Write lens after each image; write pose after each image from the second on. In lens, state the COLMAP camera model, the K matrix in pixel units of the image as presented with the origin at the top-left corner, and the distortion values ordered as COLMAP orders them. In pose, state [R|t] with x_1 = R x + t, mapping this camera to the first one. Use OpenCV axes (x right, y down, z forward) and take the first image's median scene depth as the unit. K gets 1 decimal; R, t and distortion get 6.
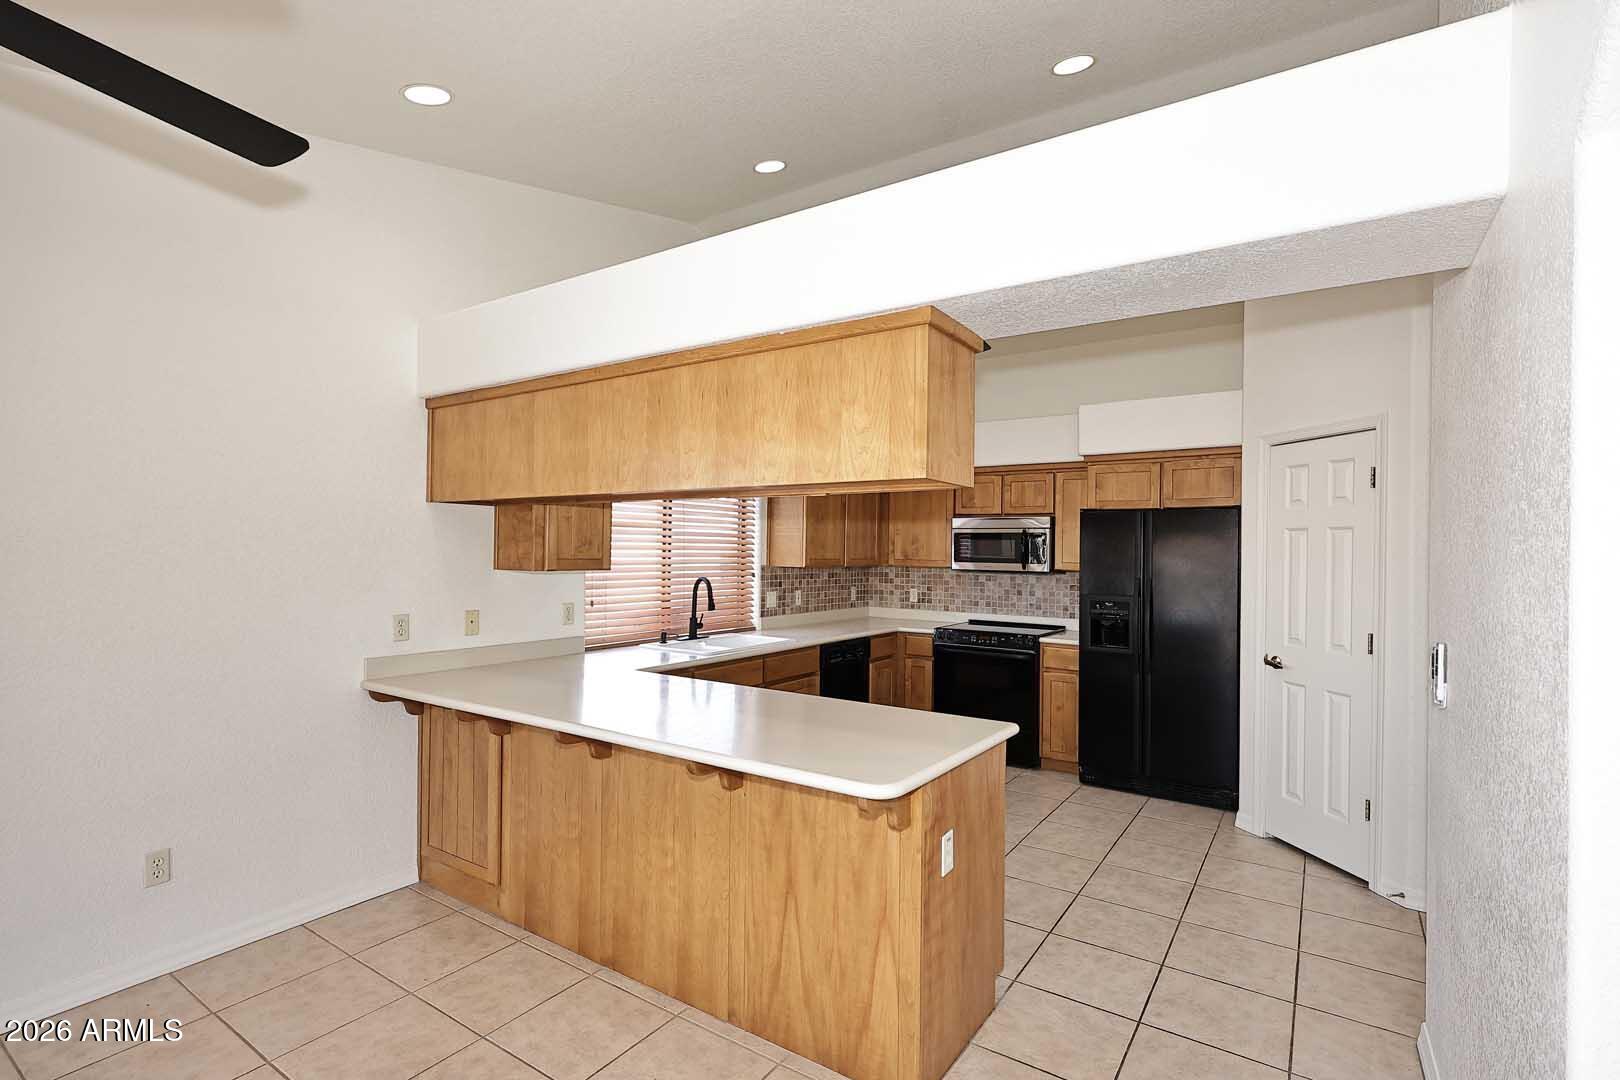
lens RADIAL K [[797.0, 0, 801.3], [0, 797.0, 545.5], [0, 0, 1]] dist [0.003790, -0.000634]
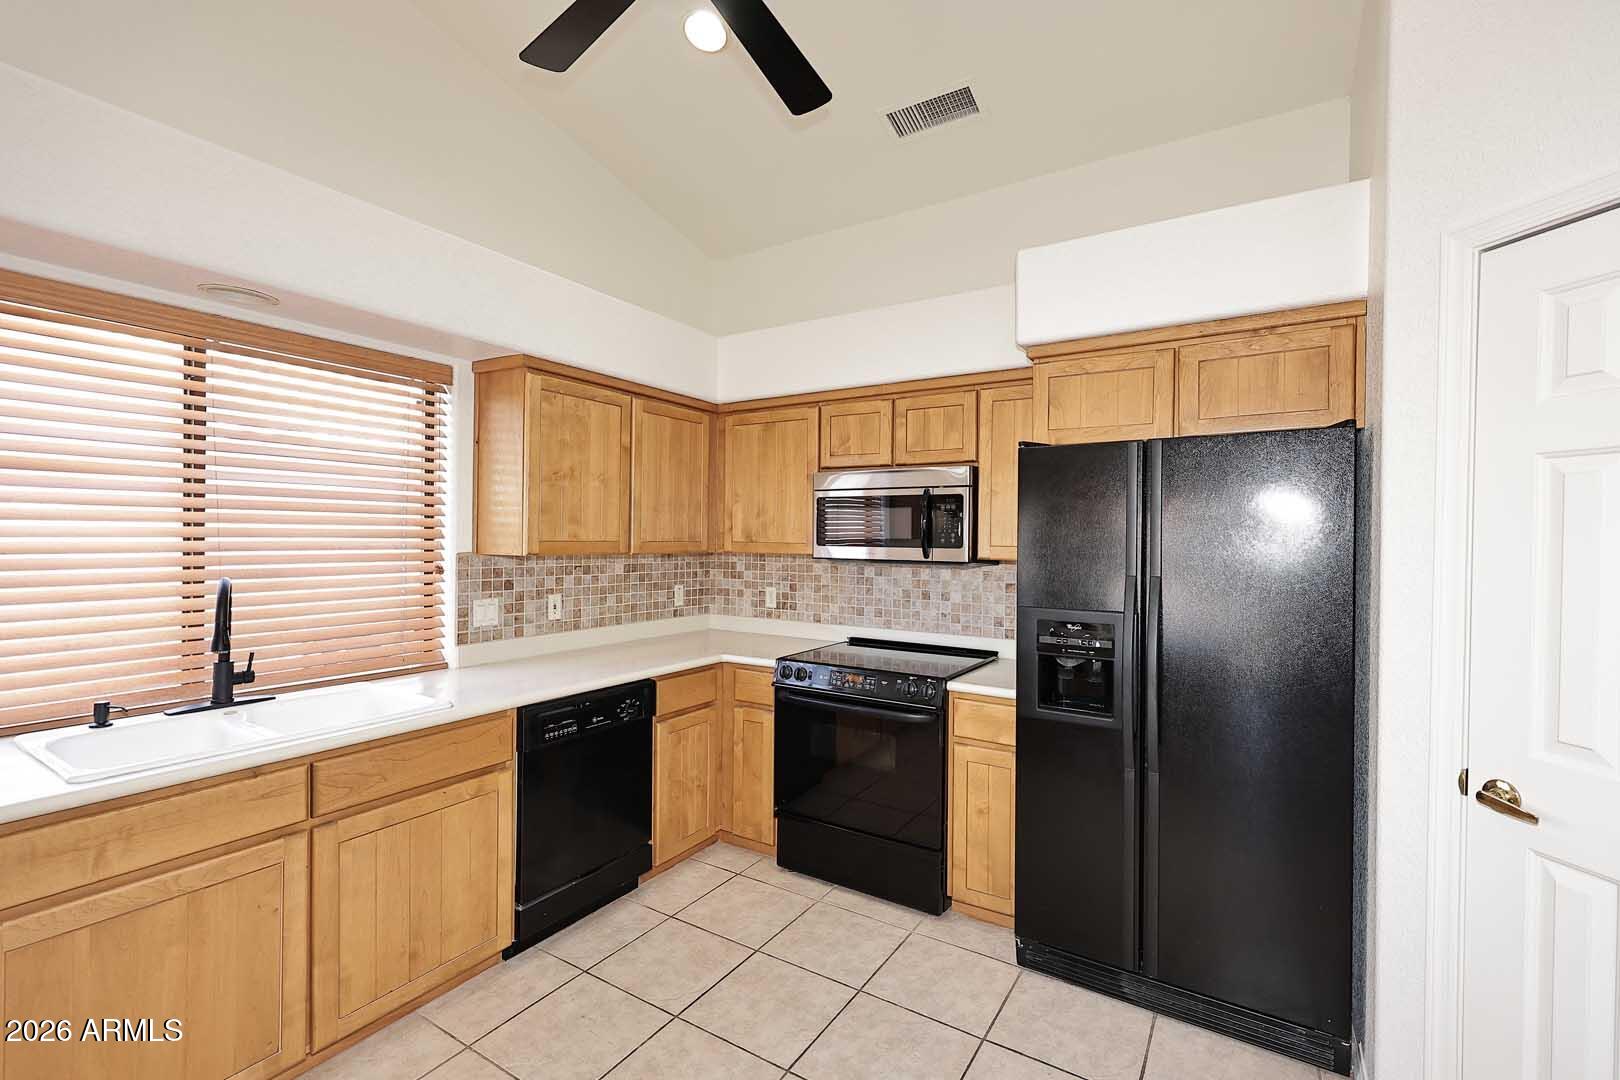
lens RADIAL K [[693.6, 0, 817.3], [0, 693.6, 544.2], [0, 0, 1]] dist [0.004120, 0.000368]
pose [[0.999462, -0.003081, 0.032667, 0.182860], [0.002565, 0.999871, 0.015828, 0.011571], [-0.032712, -0.015736, 0.999341, 0.494920]]
